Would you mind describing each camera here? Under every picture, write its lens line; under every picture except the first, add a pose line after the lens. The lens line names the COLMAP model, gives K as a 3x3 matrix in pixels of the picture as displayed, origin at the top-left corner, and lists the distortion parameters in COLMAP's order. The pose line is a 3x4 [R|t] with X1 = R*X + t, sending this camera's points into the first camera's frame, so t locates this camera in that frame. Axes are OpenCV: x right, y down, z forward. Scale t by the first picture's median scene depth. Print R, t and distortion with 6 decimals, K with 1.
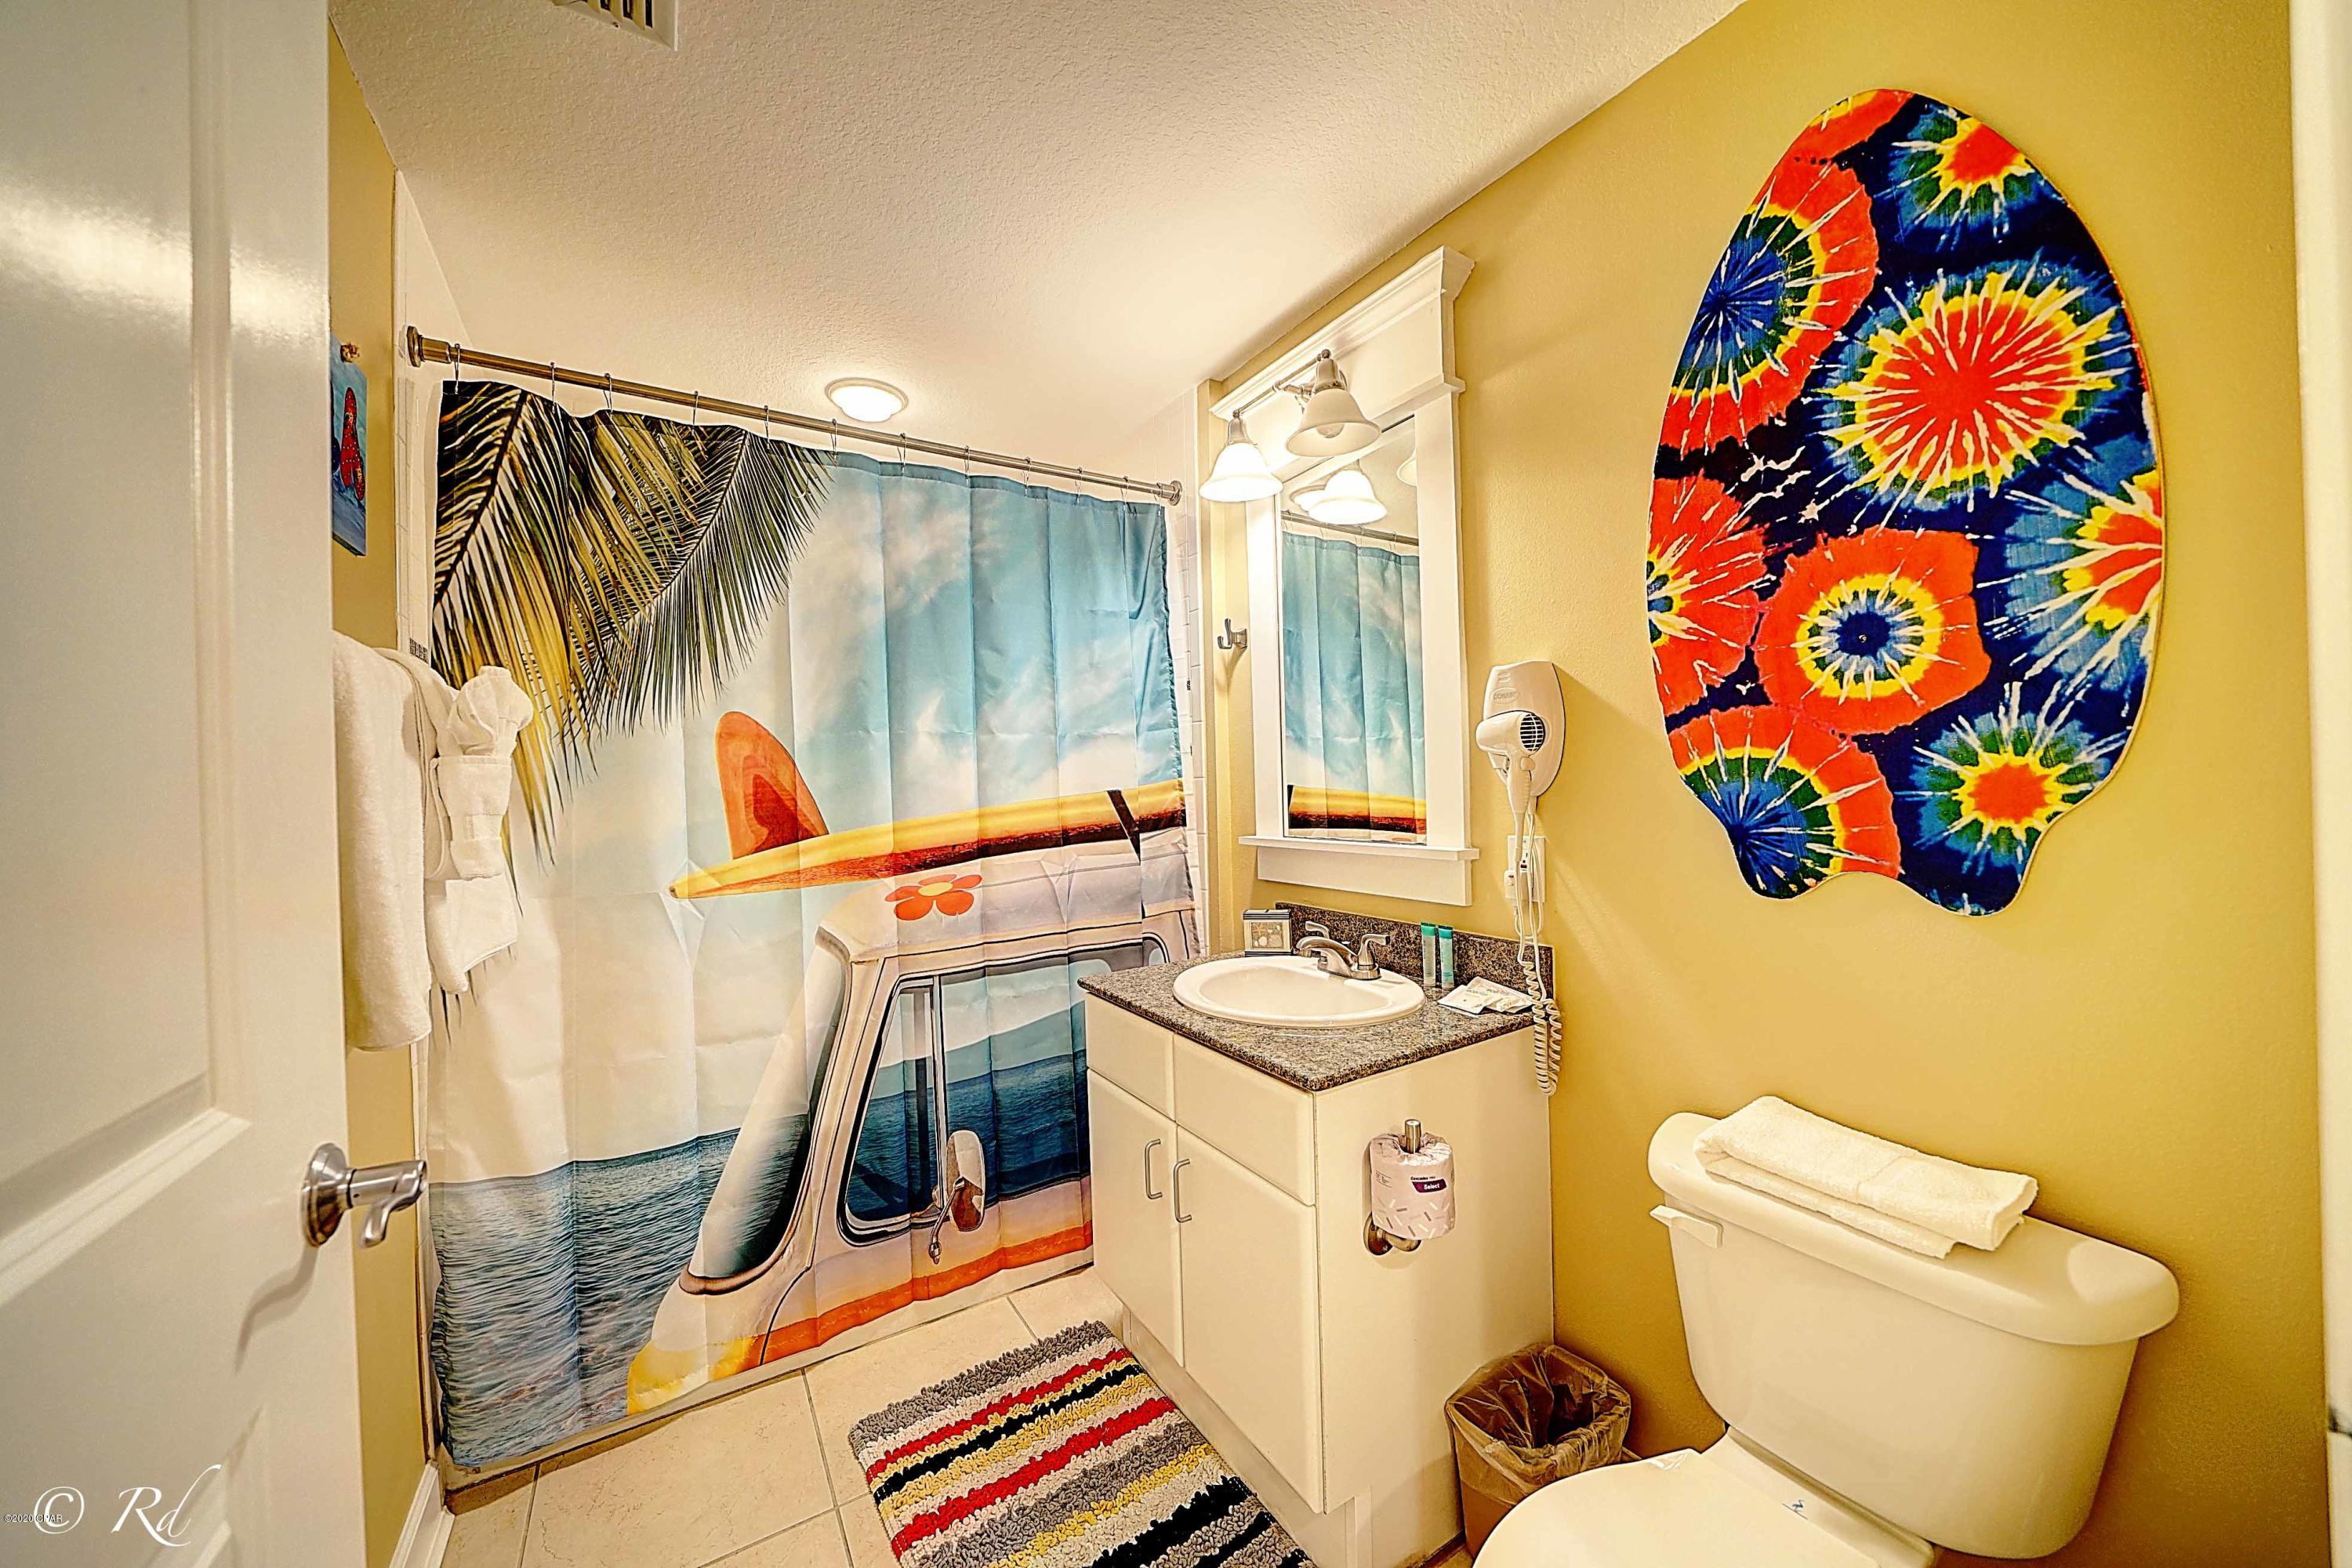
lens RADIAL K [[815.1, 0, 1172.3], [0, 815.1, 789.6], [0, 0, 1]] dist [-0.028472, 0.003634]
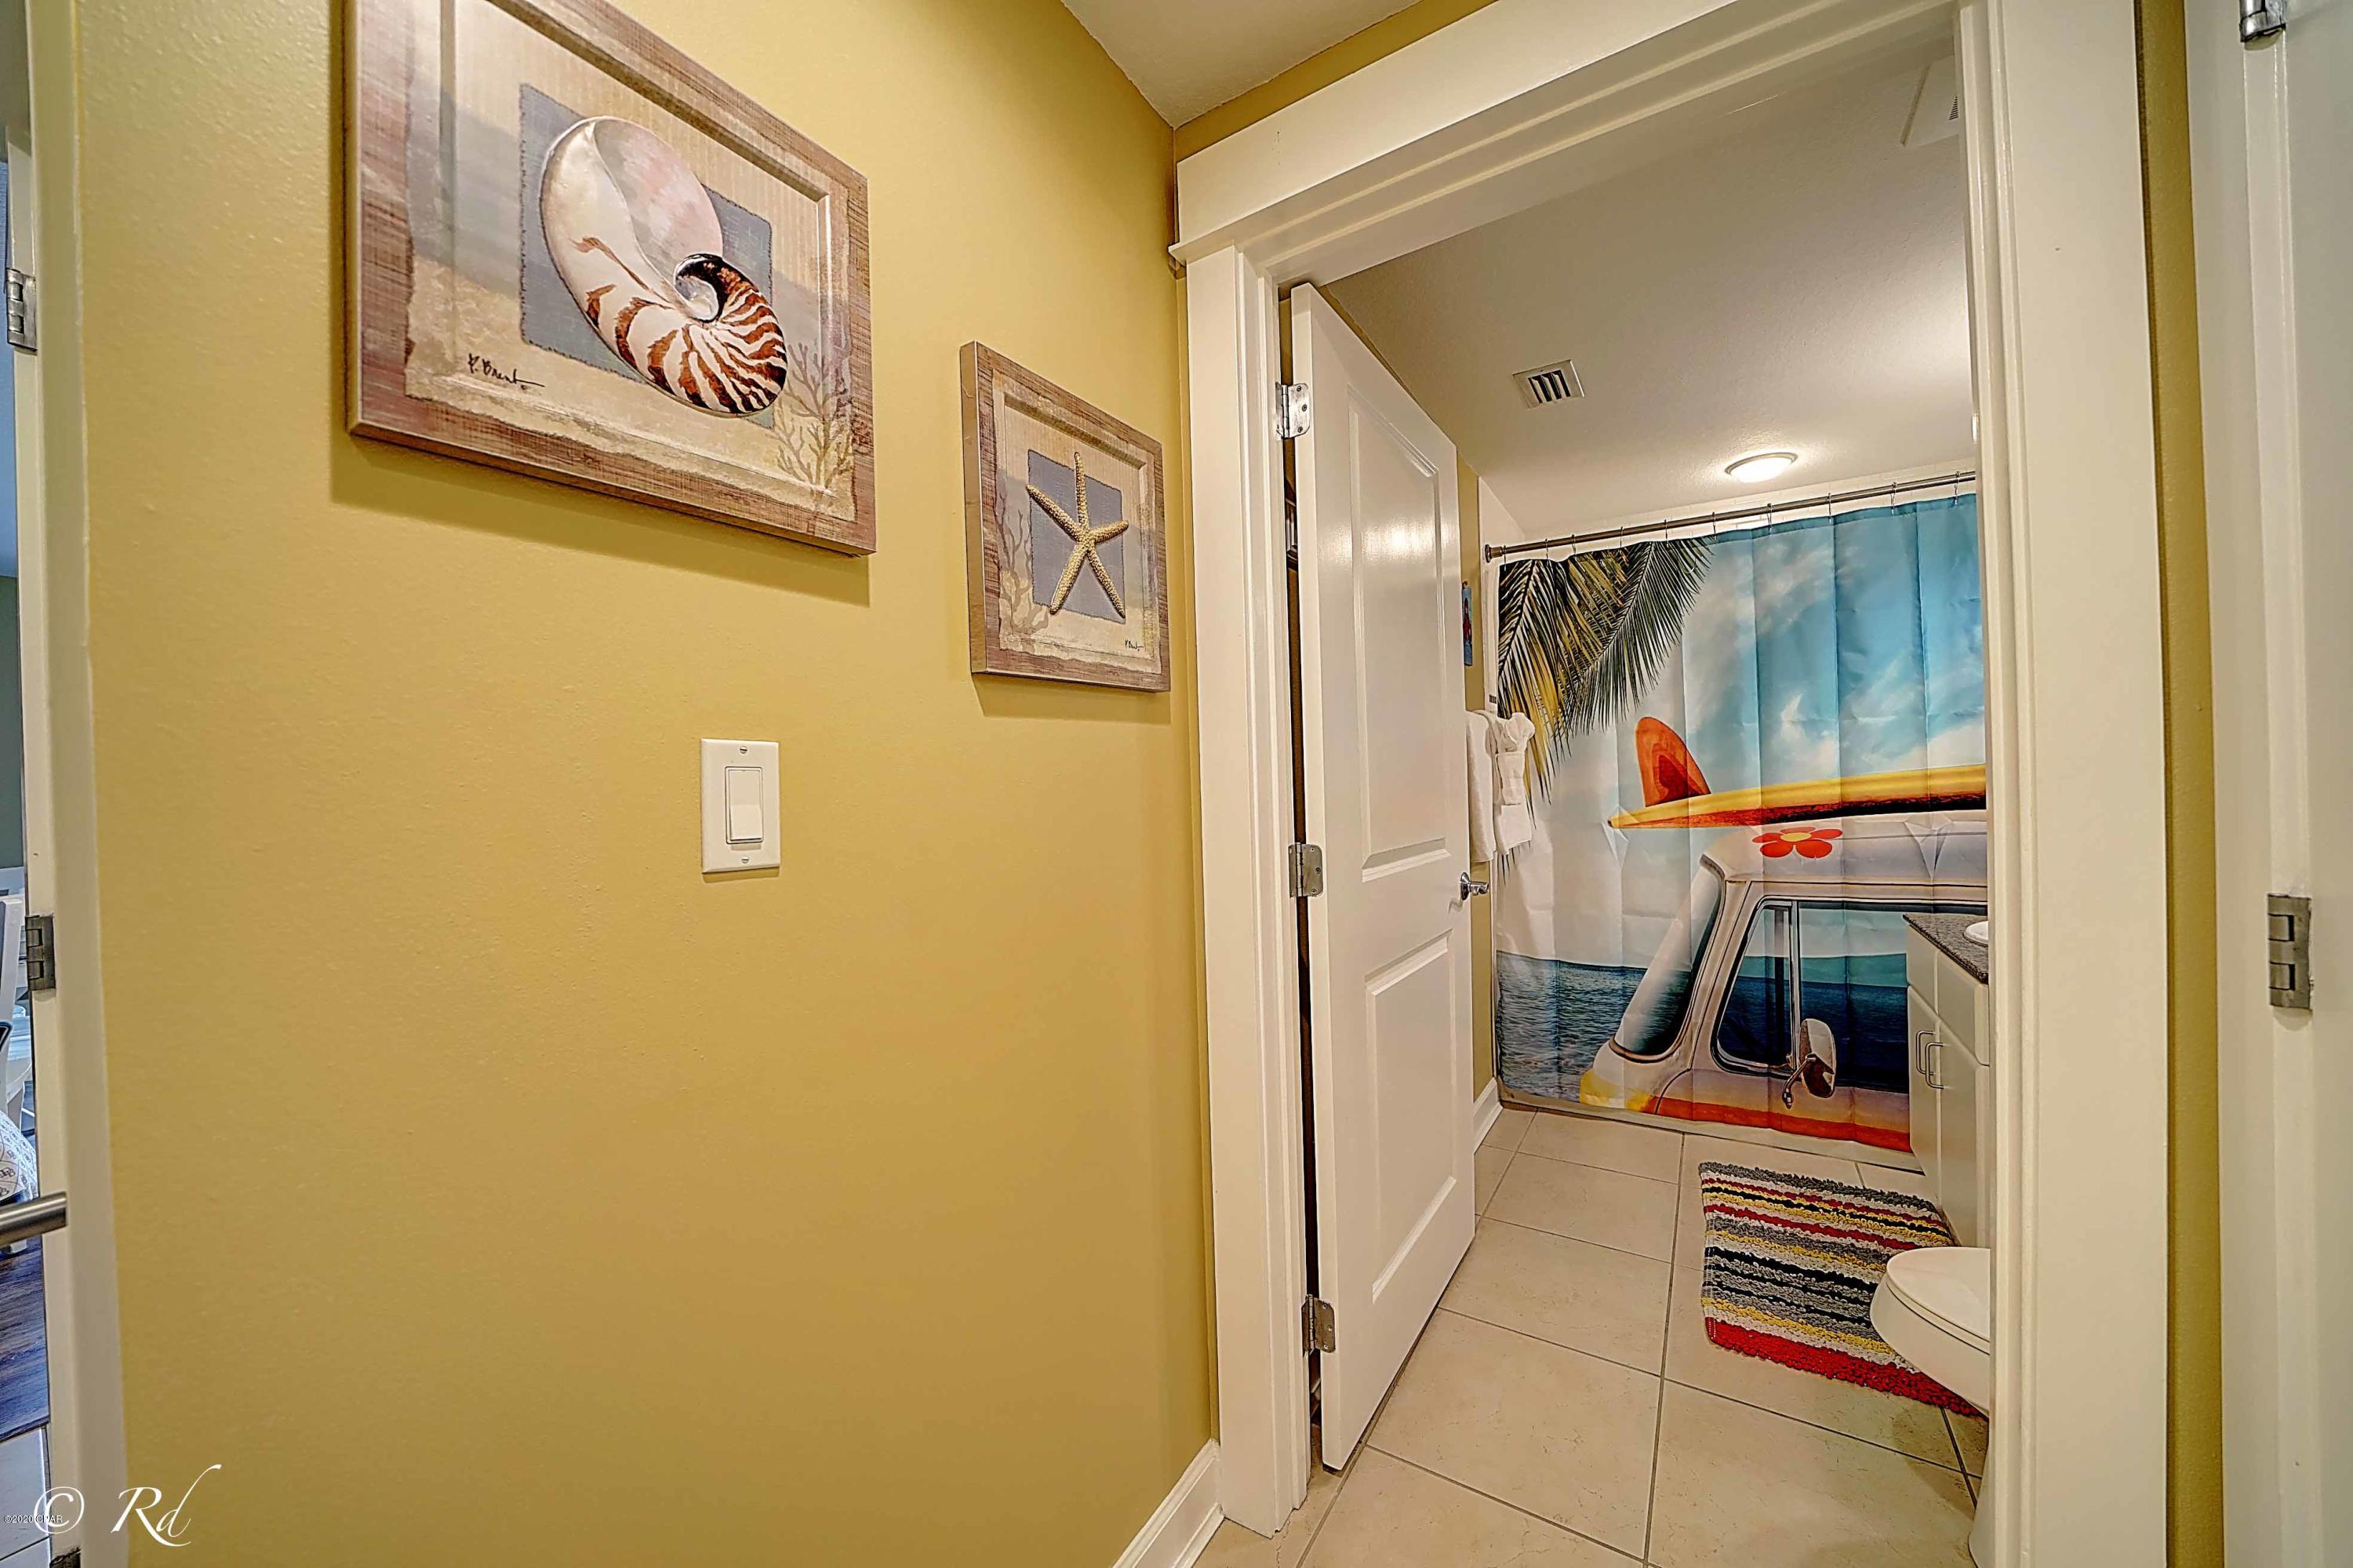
lens RADIAL K [[815.5, 0, 1174.7], [0, 815.5, 770.9], [0, 0, 1]] dist [-0.028472, 0.003634]
pose [[0.411969, 0.004926, -0.911185, 0.570410], [0.011677, 0.999875, 0.010686, -0.016089], [0.911123, -0.015042, 0.411859, -0.562549]]
